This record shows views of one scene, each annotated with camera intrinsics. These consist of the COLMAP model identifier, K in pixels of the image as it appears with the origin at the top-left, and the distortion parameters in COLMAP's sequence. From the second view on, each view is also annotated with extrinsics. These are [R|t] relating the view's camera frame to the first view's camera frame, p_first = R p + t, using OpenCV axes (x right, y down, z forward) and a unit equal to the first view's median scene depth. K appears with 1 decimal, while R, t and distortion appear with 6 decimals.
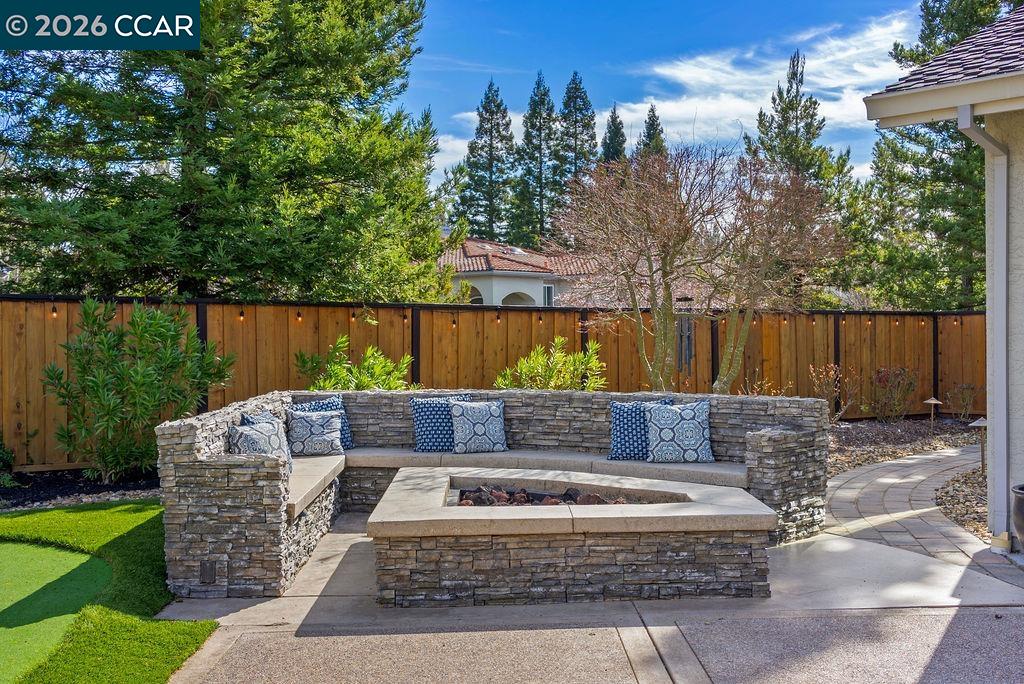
lens RADIAL K [[1046.3, 0, 512.4], [0, 1046.3, 340.8], [0, 0, 1]] dist [-0.005847, 0.000000]
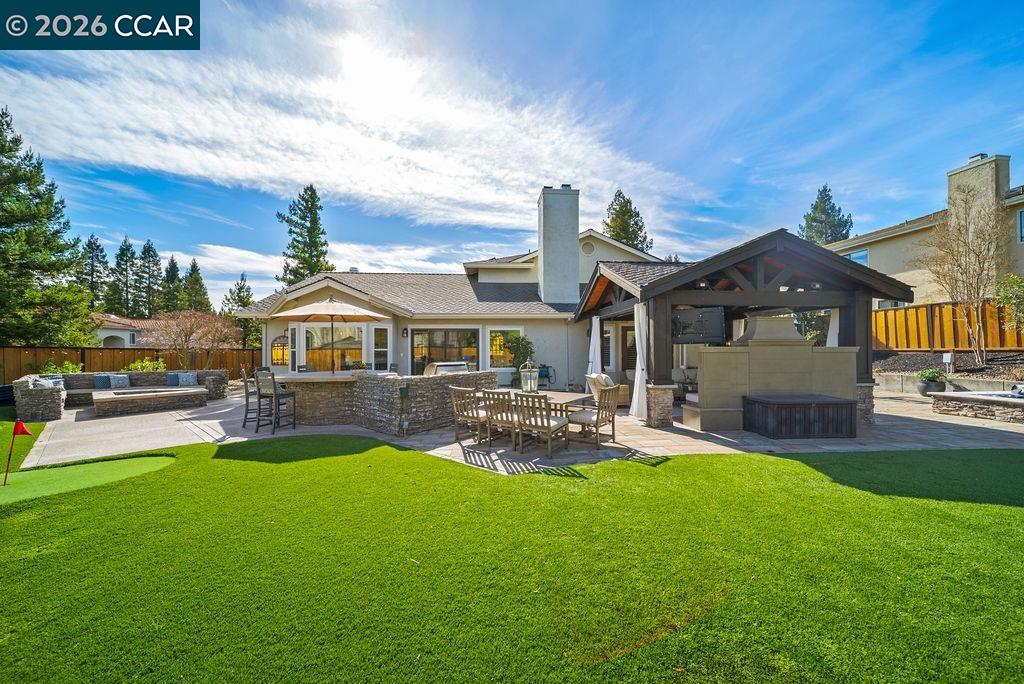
lens RADIAL K [[370.8, 0, 519.8], [0, 370.8, 352.6], [0, 0, 1]] dist [0.000650, -0.000351]
pose [[0.661138, 0.000667, 0.750264, -0.011935], [0.004840, 0.999975, -0.005155, -0.001225], [-0.750249, 0.007040, 0.661118, -0.143570]]
